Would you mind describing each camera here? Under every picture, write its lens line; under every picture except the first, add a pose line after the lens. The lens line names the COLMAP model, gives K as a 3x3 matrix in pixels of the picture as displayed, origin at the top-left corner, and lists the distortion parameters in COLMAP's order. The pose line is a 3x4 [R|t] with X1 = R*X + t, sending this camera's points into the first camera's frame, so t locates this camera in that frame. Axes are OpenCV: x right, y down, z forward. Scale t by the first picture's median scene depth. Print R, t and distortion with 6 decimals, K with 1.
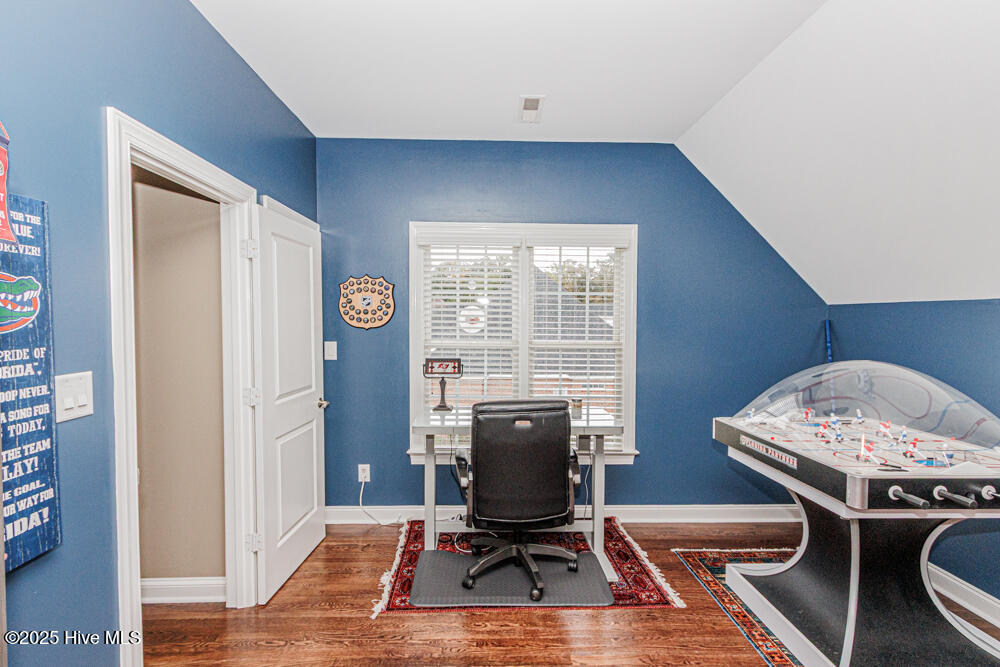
lens RADIAL K [[464.5, 0, 496.0], [0, 464.5, 334.0], [0, 0, 1]] dist [0.002437, -0.000902]
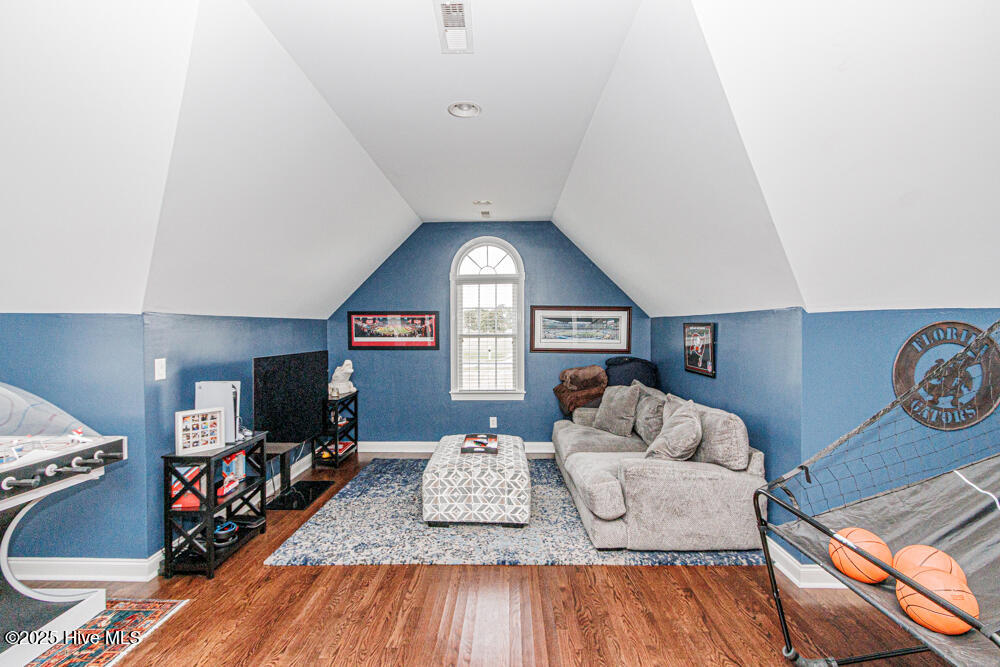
lens RADIAL K [[464.5, 0, 496.0], [0, 464.5, 334.0], [0, 0, 1]] dist [0.002437, -0.000902]
pose [[0.047608, -0.010802, 0.998808, -0.064602], [0.032399, 0.999432, 0.009264, 0.003056], [-0.998341, 0.031919, 0.047931, -0.138996]]
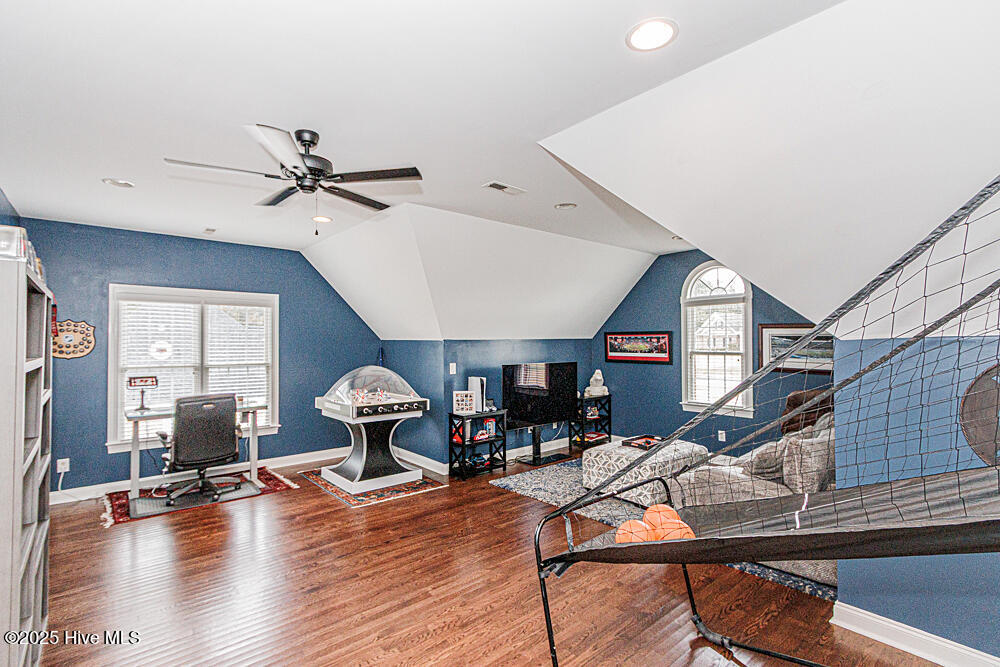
lens RADIAL K [[464.5, 0, 496.0], [0, 464.5, 334.0], [0, 0, 1]] dist [0.002437, -0.000902]
pose [[0.776102, 0.005522, 0.630584, -0.180153], [0.022954, 0.999052, -0.036999, -0.004095], [-0.630190, 0.043190, 0.775239, -0.957226]]
